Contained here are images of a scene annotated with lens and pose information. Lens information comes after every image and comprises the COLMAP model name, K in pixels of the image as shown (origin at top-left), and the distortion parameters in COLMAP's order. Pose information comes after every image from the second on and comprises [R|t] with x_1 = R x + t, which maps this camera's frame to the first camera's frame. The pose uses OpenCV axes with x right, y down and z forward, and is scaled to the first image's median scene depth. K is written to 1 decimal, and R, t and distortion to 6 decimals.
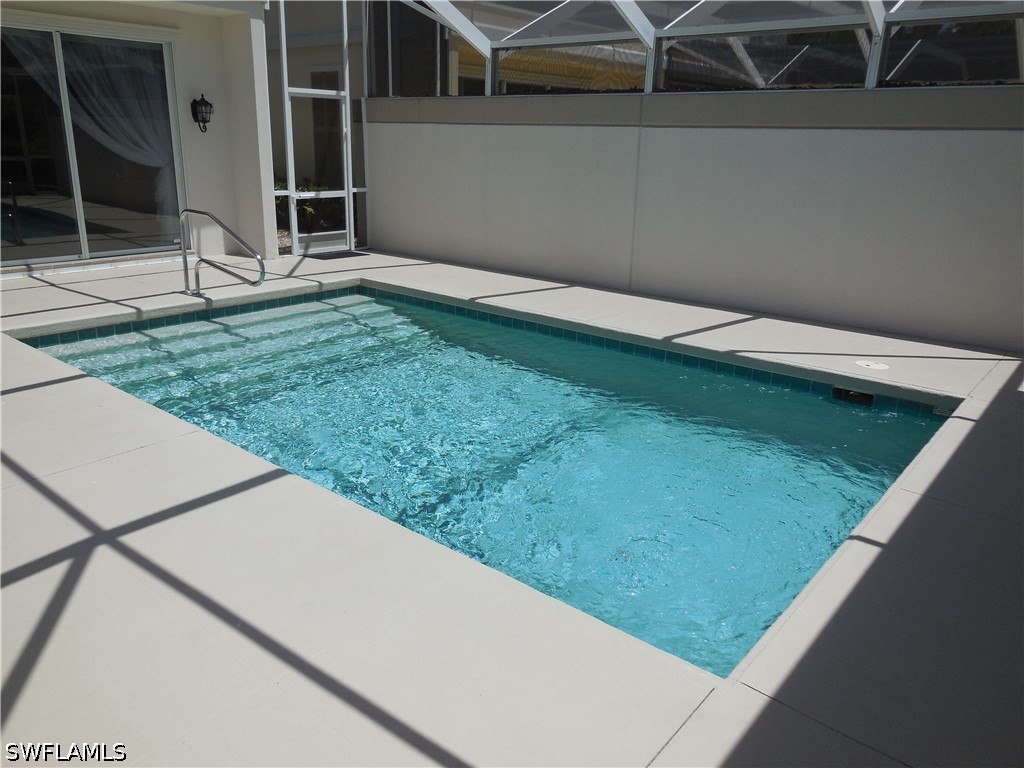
lens RADIAL K [[770.8, 0, 516.6], [0, 770.8, 386.4], [0, 0, 1]] dist [-0.013539, 0.005926]
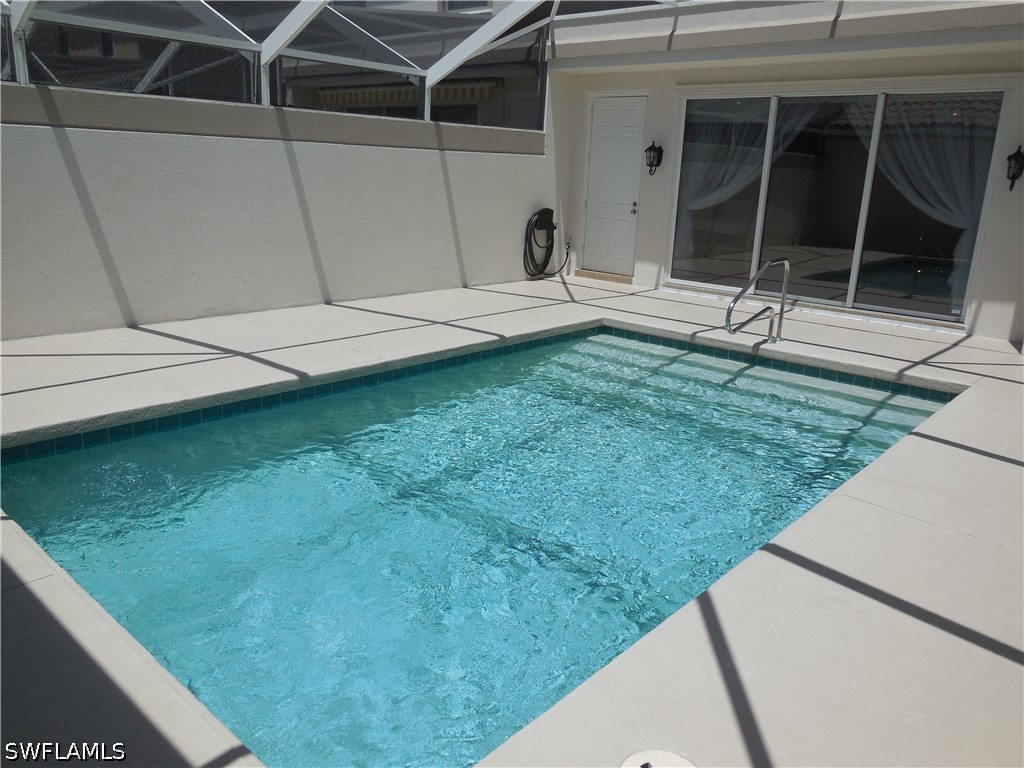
lens RADIAL K [[770.8, 0, 517.6], [0, 770.8, 381.1], [0, 0, 1]] dist [-0.013539, 0.005926]
pose [[-0.028827, 0.236393, -0.971230, 0.484430], [-0.346682, 0.908960, 0.231526, -0.160912], [0.937540, 0.343382, 0.055751, 0.557447]]
